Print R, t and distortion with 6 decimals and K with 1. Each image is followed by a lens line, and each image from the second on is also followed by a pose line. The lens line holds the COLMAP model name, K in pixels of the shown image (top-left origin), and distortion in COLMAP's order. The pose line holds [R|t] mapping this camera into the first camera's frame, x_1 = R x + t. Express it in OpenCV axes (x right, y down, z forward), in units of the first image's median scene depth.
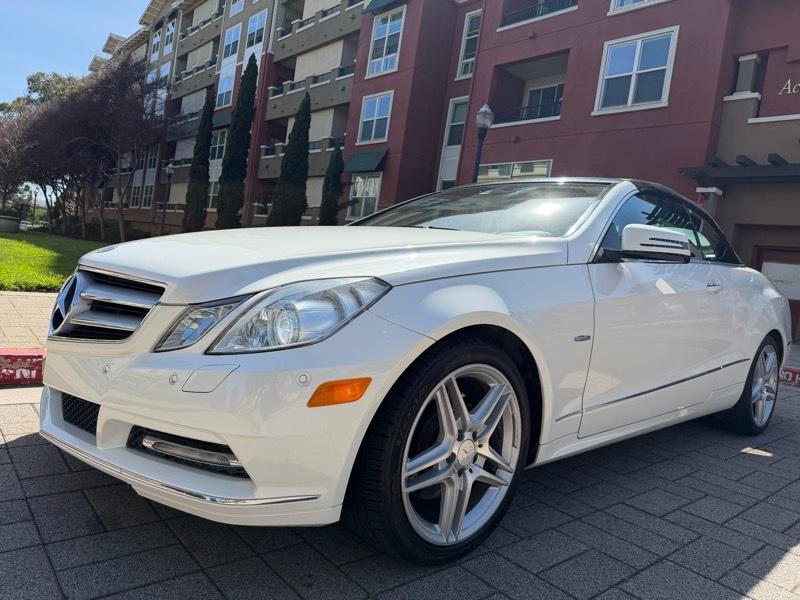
lens RADIAL K [[567.2, 0, 398.7], [0, 567.2, 296.6], [0, 0, 1]] dist [0.033660, -0.046790]
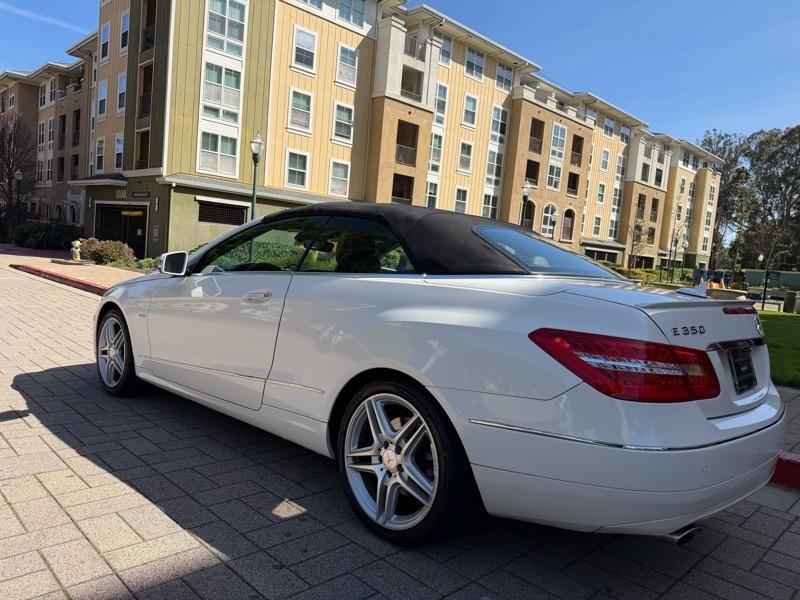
lens RADIAL K [[567.2, 0, 392.7], [0, 567.2, 300.3], [0, 0, 1]] dist [0.033660, -0.046790]
pose [[0.066738, -0.048648, -0.996584, 0.307291], [-0.117447, 0.991484, -0.056264, 0.003781], [0.990834, 0.120801, 0.060456, 0.228062]]
